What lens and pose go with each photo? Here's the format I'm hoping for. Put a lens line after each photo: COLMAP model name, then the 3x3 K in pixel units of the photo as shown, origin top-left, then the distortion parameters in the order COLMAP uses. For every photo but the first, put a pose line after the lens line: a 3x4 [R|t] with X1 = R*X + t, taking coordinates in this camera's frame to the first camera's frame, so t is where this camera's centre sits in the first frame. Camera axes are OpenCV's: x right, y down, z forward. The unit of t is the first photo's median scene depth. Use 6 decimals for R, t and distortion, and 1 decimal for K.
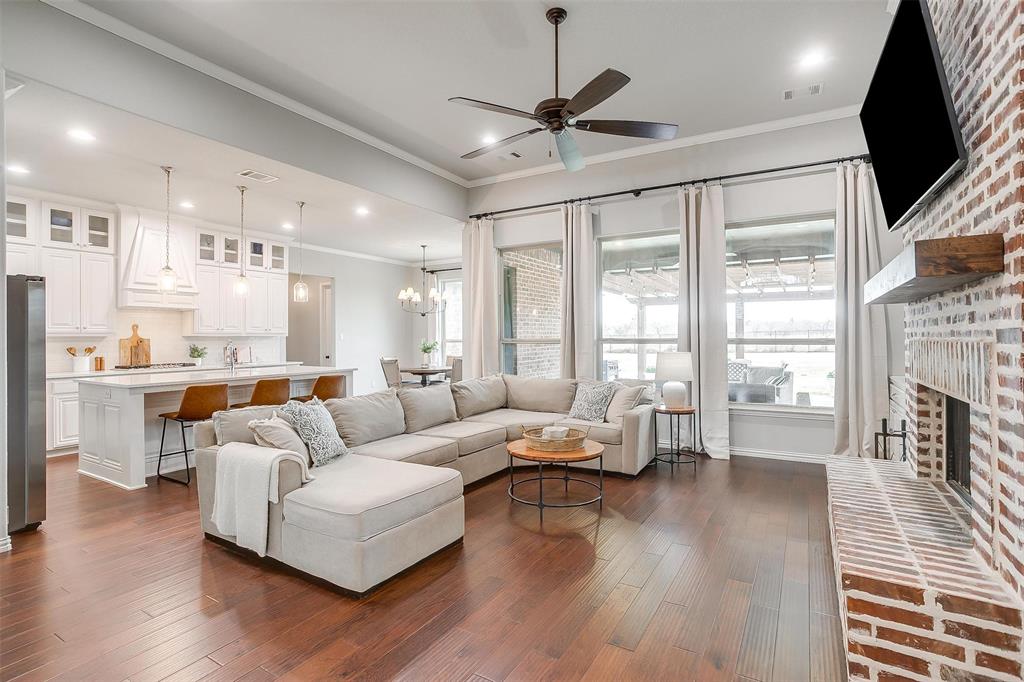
lens RADIAL K [[505.2, 0, 516.2], [0, 505.2, 328.8], [0, 0, 1]] dist [-0.055524, 0.028377]
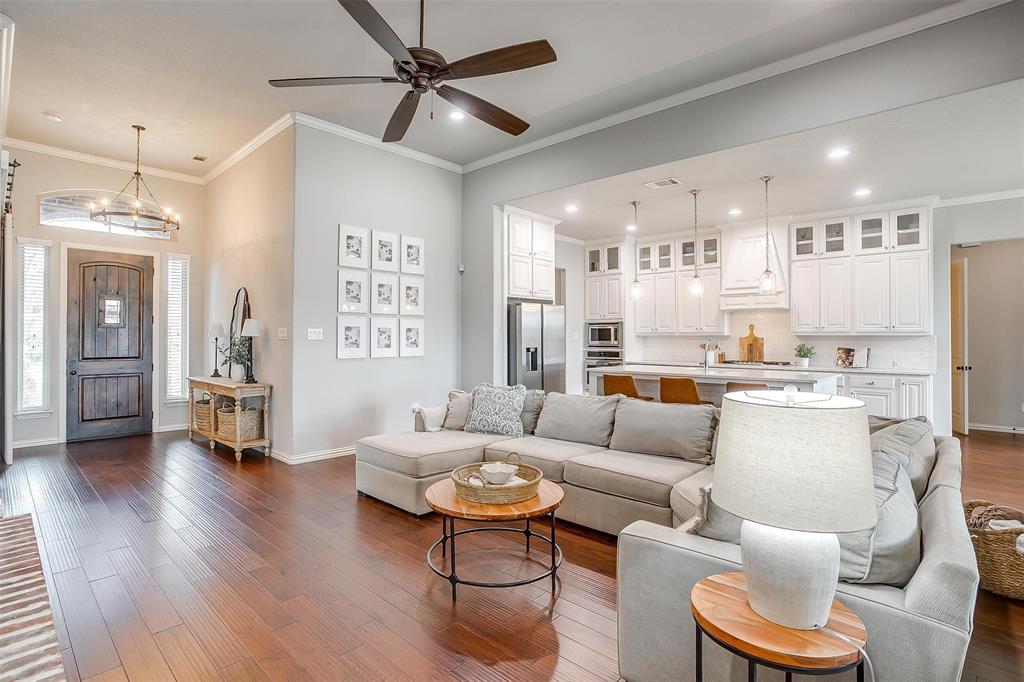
lens RADIAL K [[505.2, 0, 503.3], [0, 505.2, 335.2], [0, 0, 1]] dist [-0.055524, 0.028377]
pose [[-0.206289, 0.000815, -0.978491, 0.484250], [0.014388, 0.999894, -0.002201, 0.009773], [0.978385, -0.014532, -0.206279, 0.730215]]
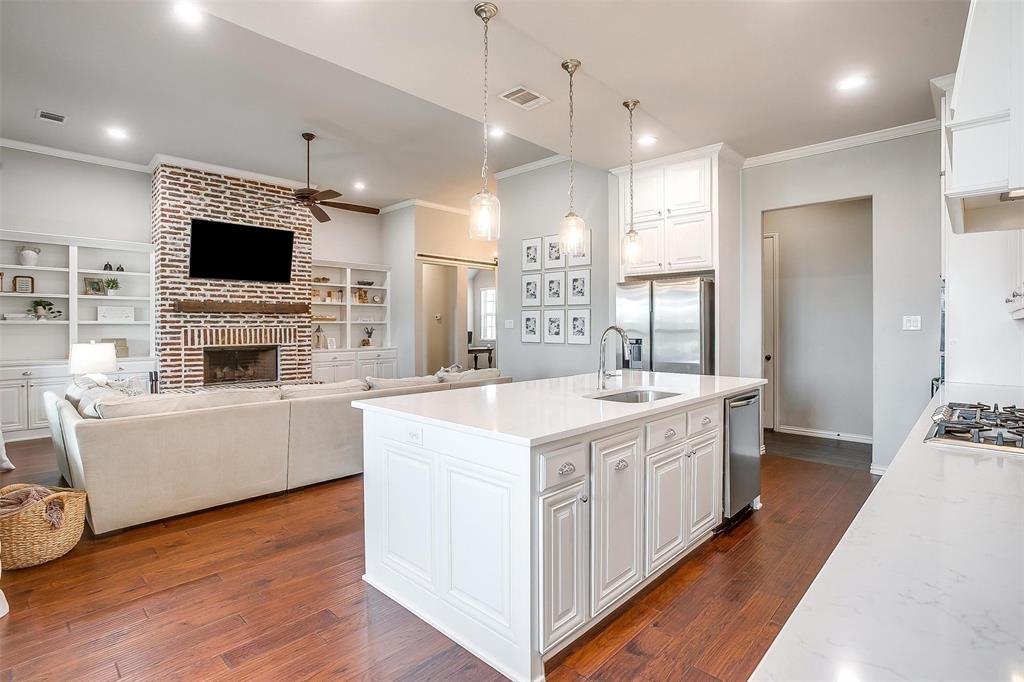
lens RADIAL K [[505.2, 0, 507.4], [0, 505.2, 326.5], [0, 0, 1]] dist [-0.055524, 0.028377]
pose [[-0.974727, 0.007753, 0.223266, -0.542798], [0.004260, 0.999861, -0.016122, 0.026418], [-0.223360, -0.014763, -0.974624, 1.410963]]
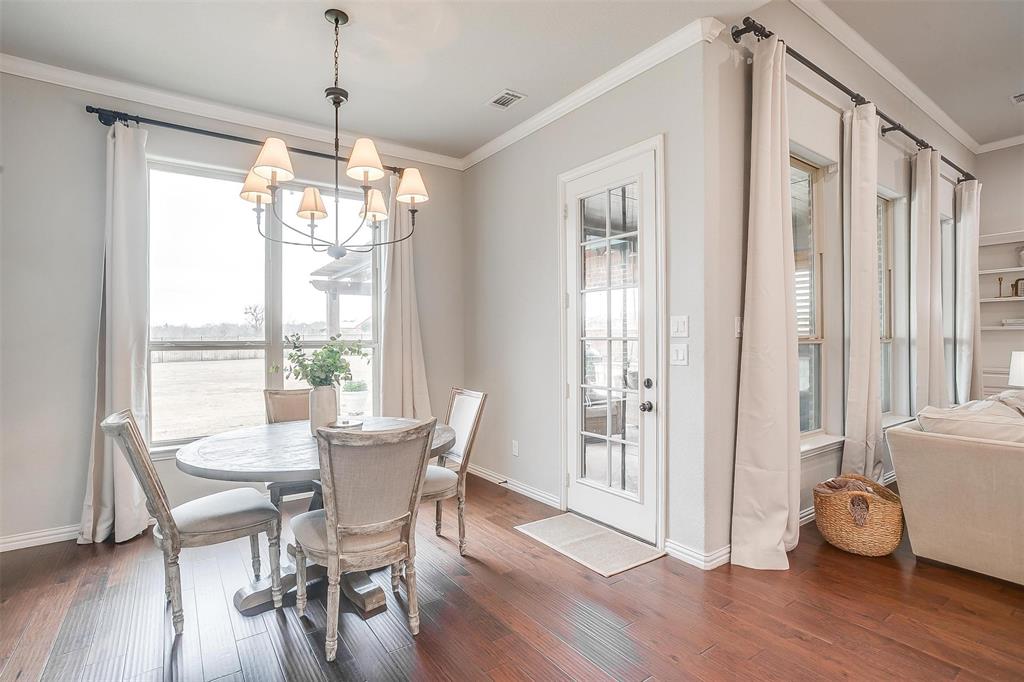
lens RADIAL K [[505.2, 0, 510.9], [0, 505.2, 337.9], [0, 0, 1]] dist [-0.055524, 0.028377]
pose [[0.397155, 0.007556, 0.917721, -0.595803], [-0.012955, 0.999913, -0.002626, 0.031022], [-0.917660, -0.010846, 0.397218, 1.181176]]
